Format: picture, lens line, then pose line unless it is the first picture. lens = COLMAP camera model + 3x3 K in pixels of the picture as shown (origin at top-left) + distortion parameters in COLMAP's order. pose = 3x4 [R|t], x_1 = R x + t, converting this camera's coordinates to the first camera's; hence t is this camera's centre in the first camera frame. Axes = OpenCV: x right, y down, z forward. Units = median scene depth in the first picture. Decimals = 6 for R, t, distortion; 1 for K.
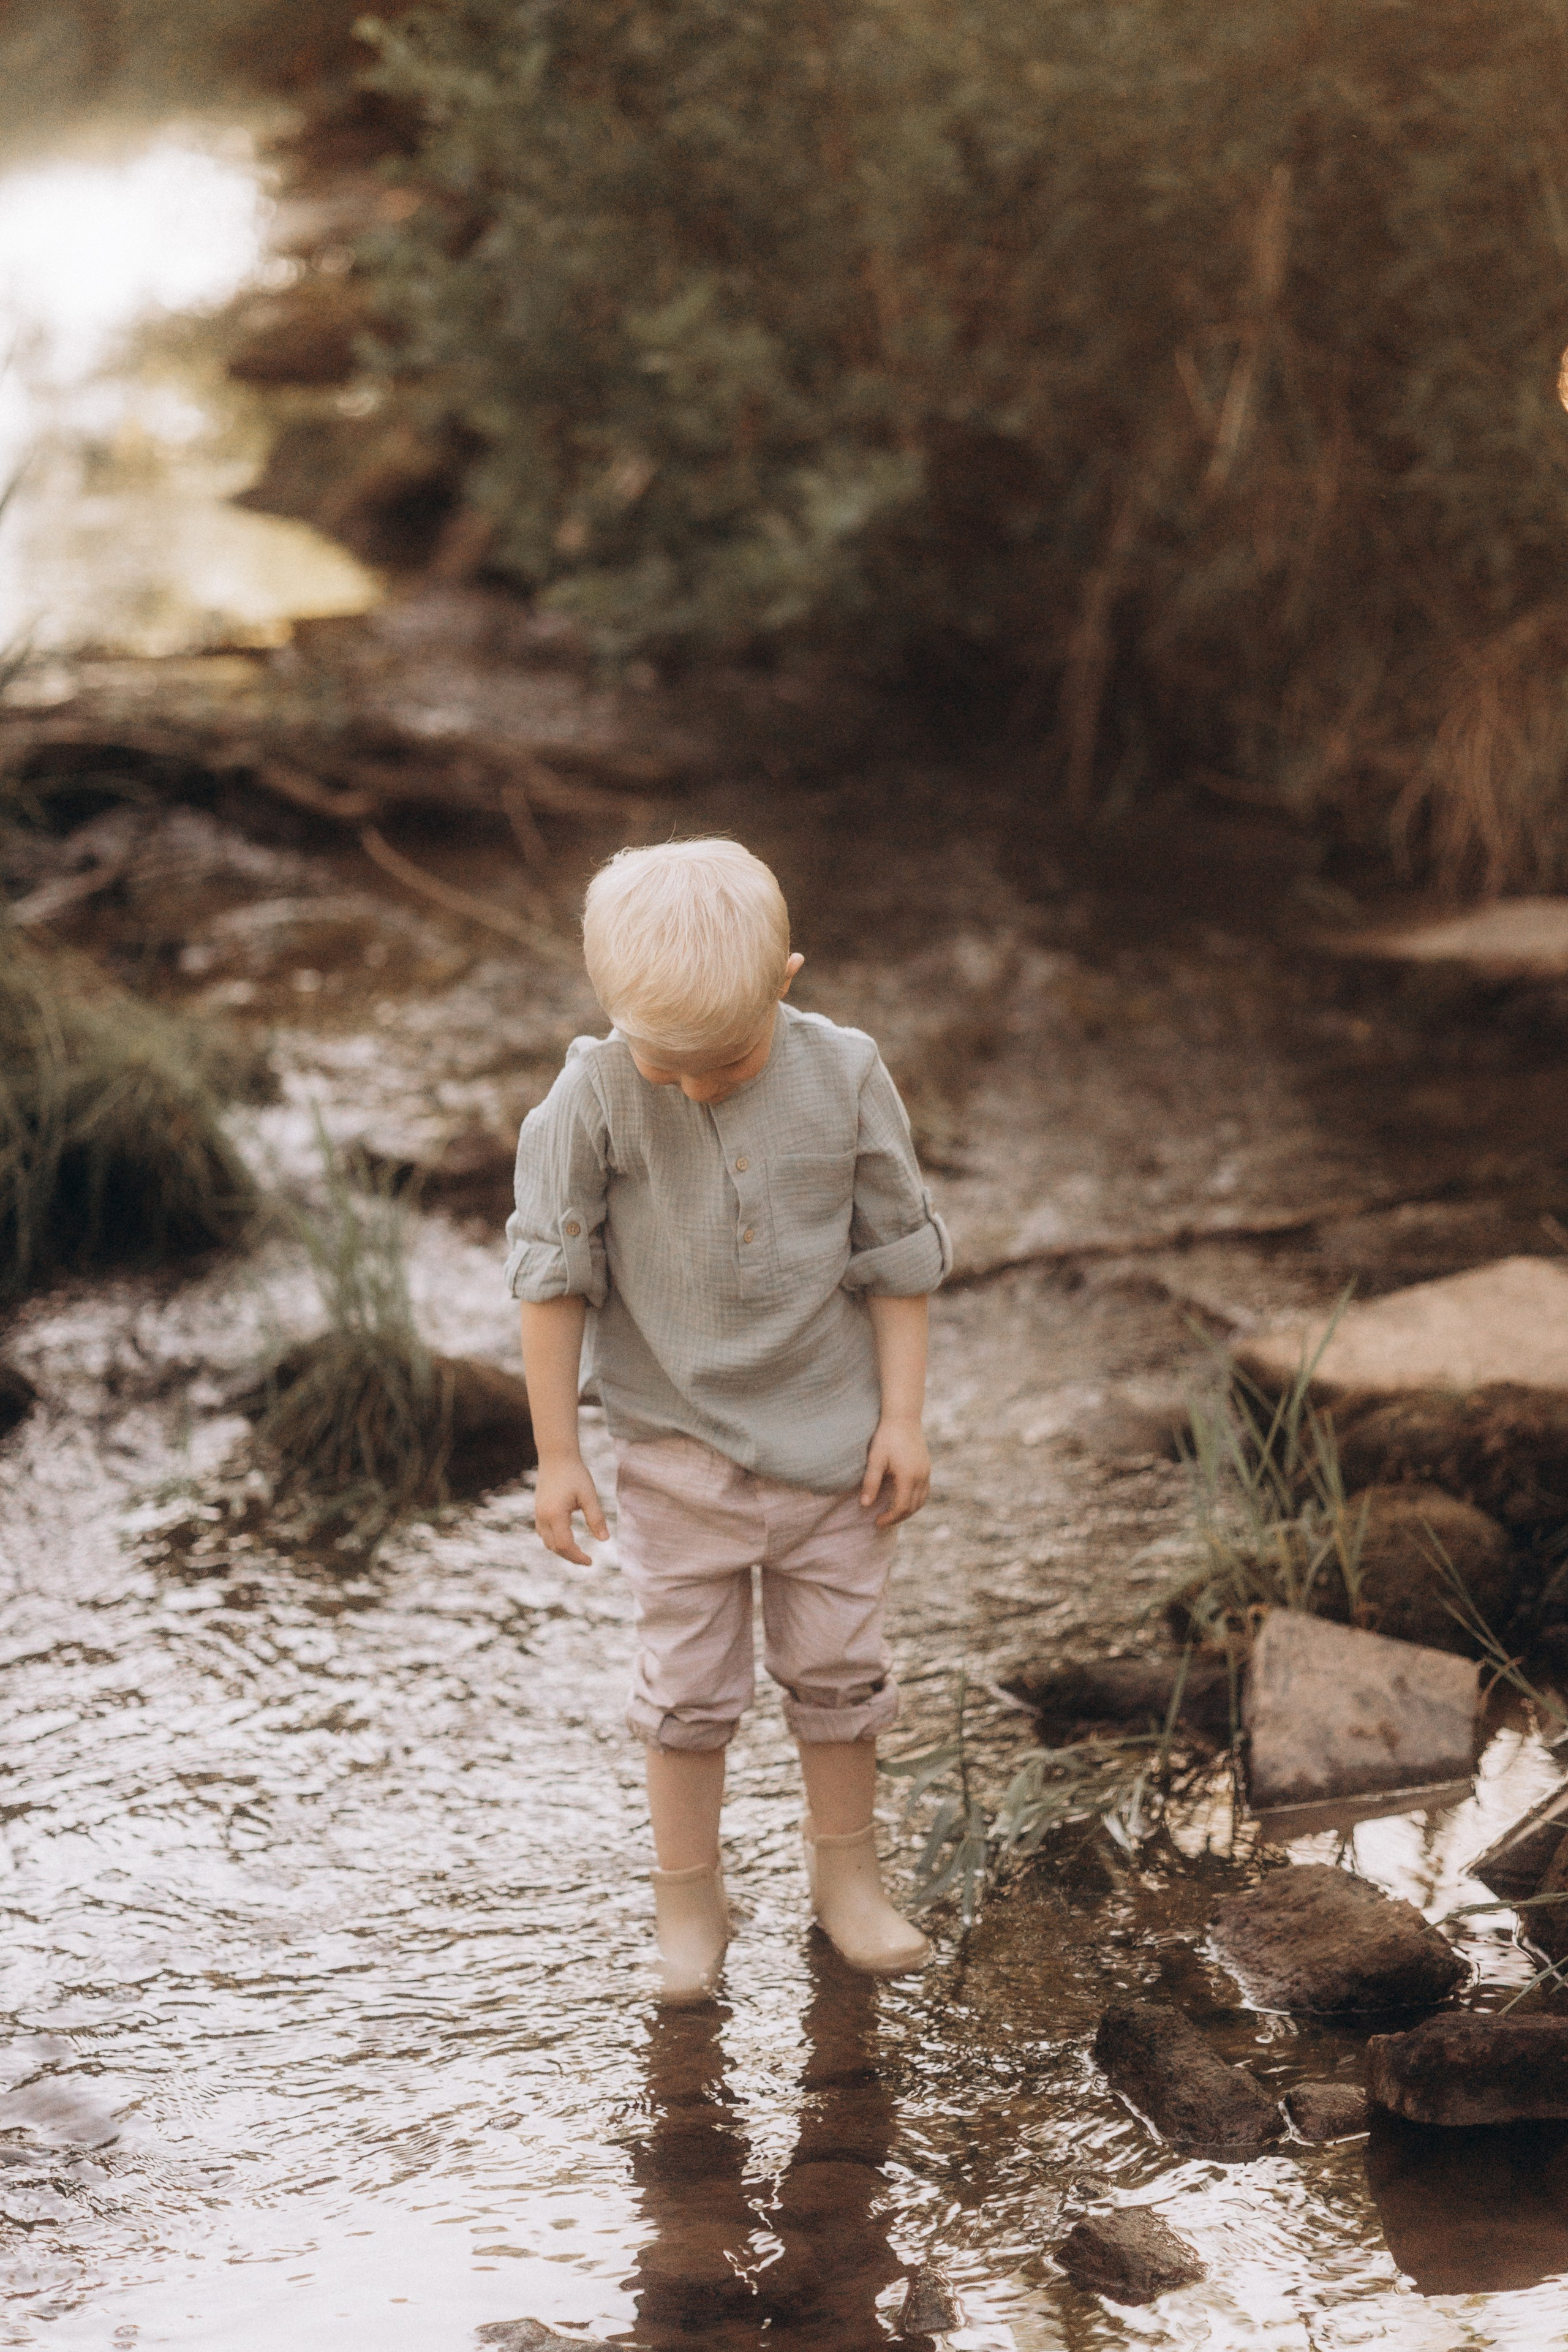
lens RADIAL K [[5980.5, 0, 782.6], [0, 5980.5, 1180.0], [0, 0, 1]] dist [0.927268, 0.000000]
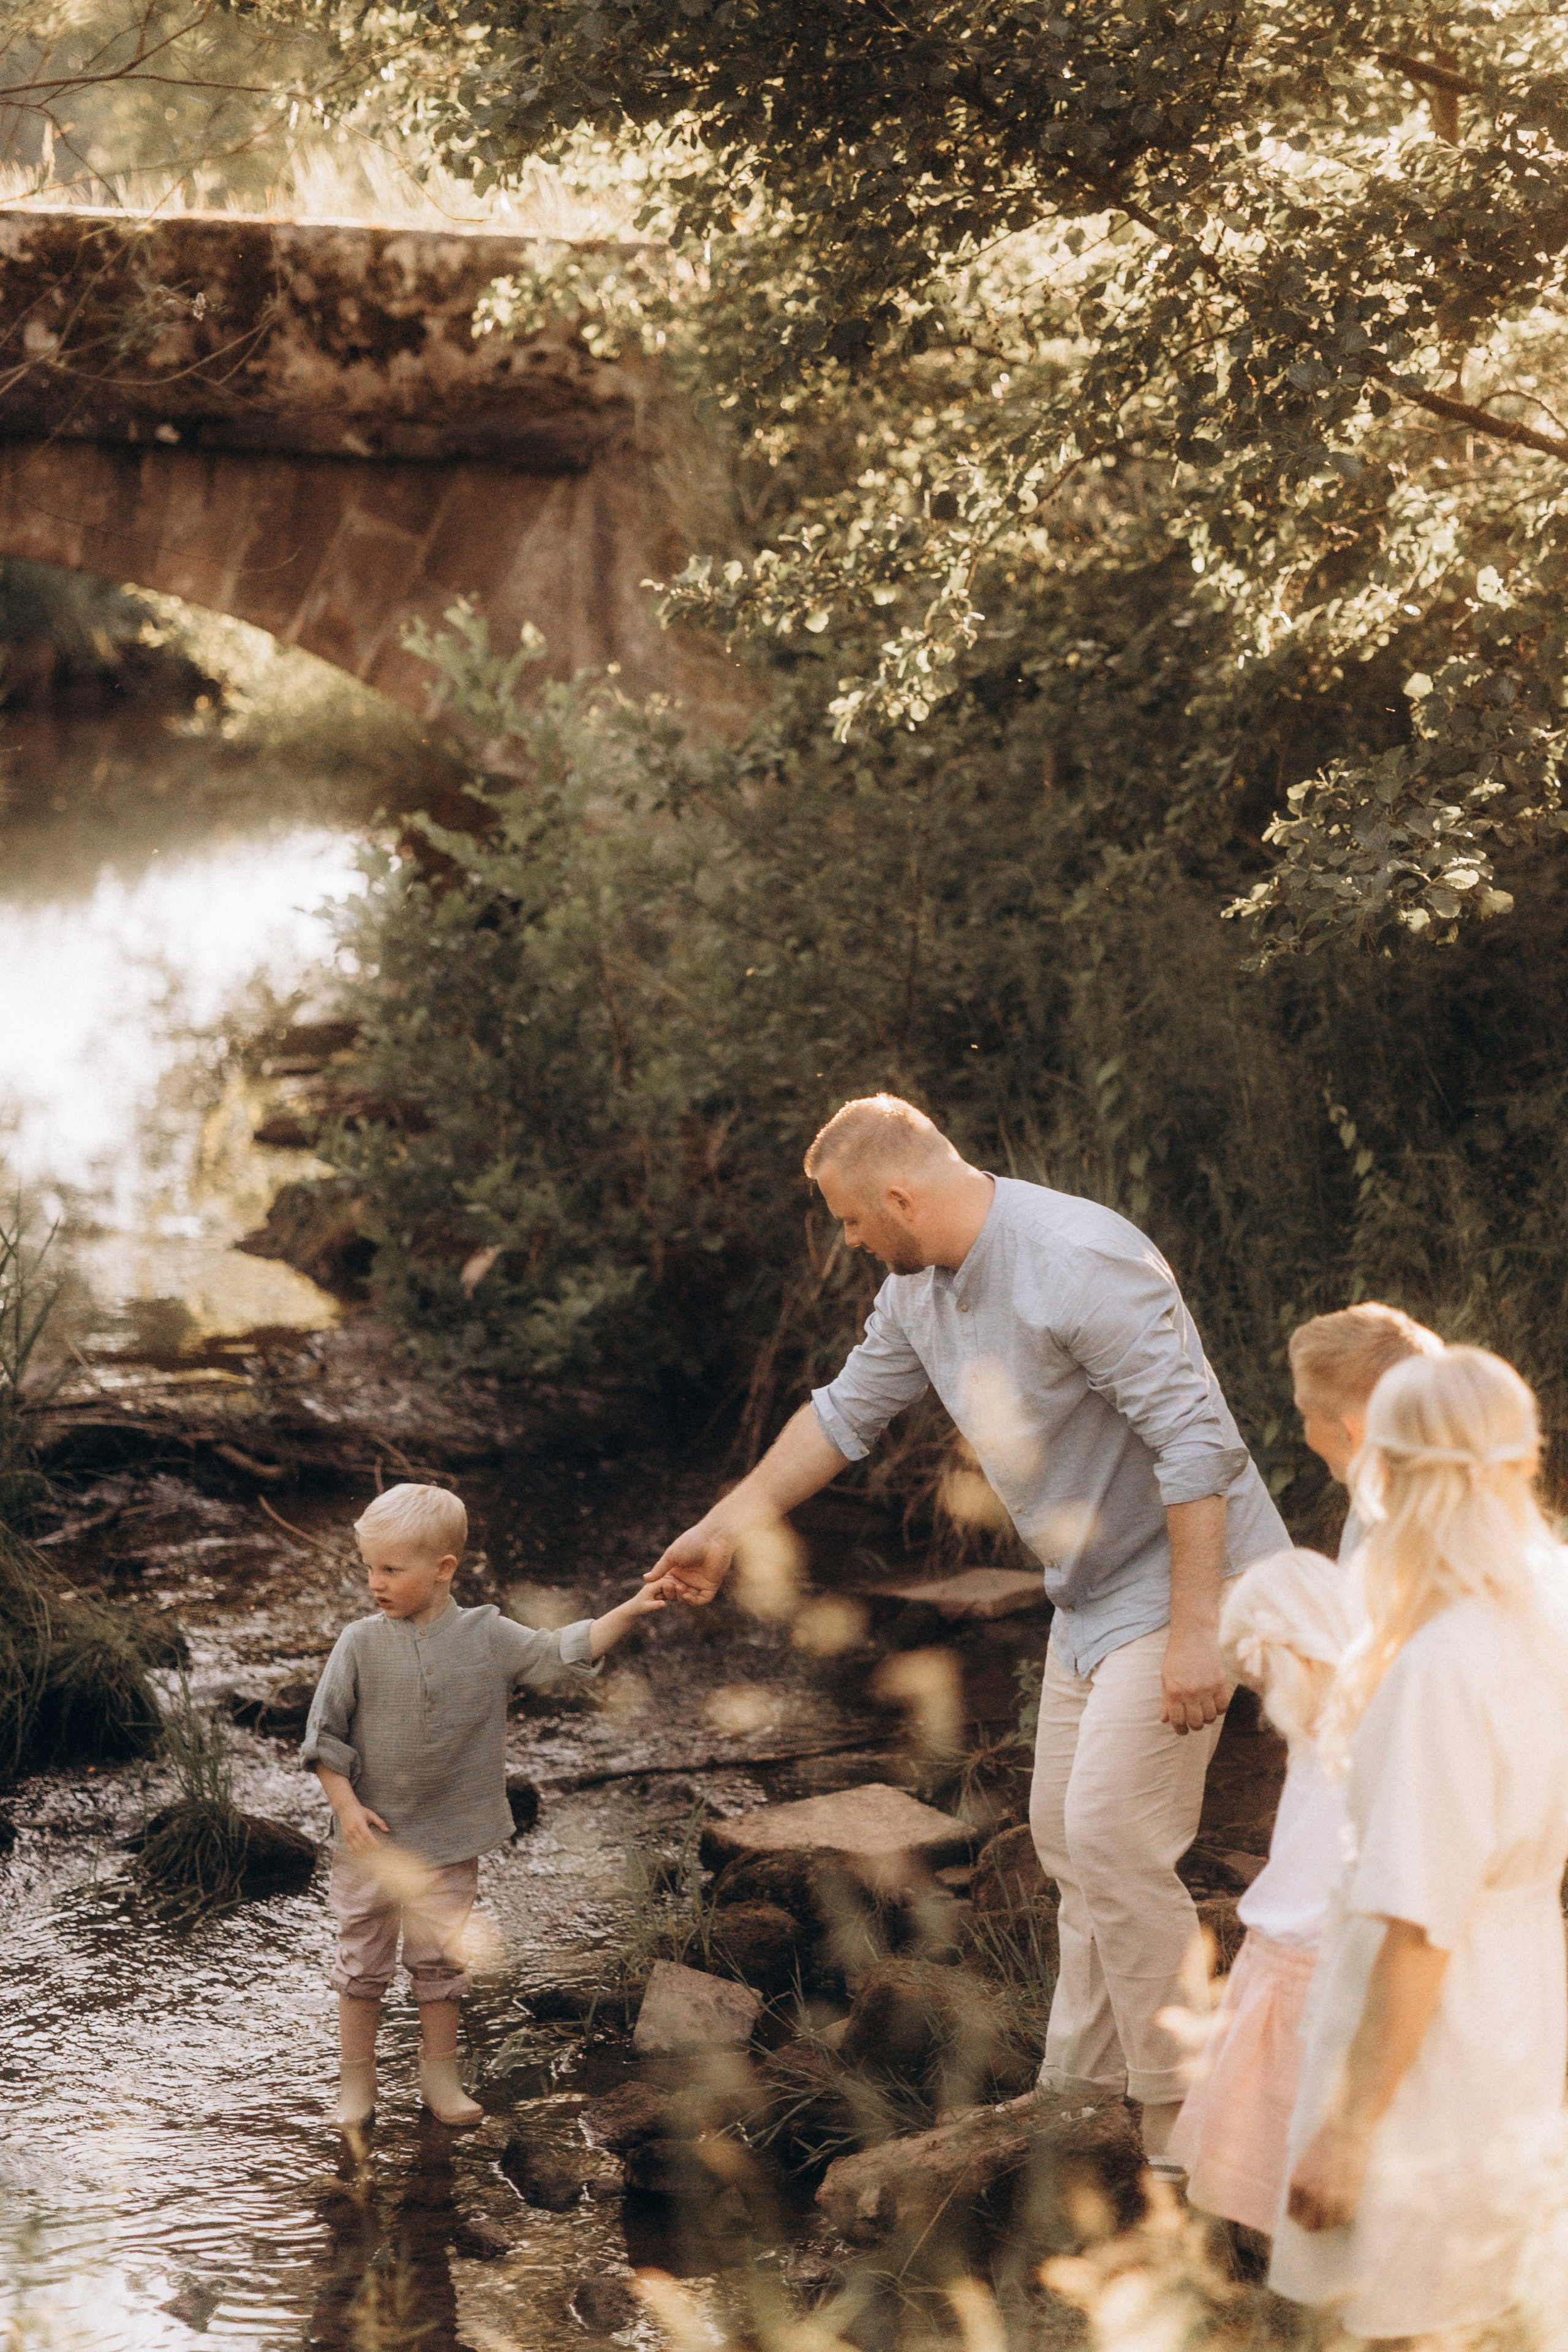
lens RADIAL K [[5980.5, 0, 794.9], [0, 5980.5, 1184.5], [0, 0, 1]] dist [0.927268, 0.000000]
pose [[0.998924, 0.040174, -0.023168, 0.122933], [-0.042146, 0.994860, -0.092072, 0.002535], [0.019350, 0.092950, 0.995483, -0.706599]]
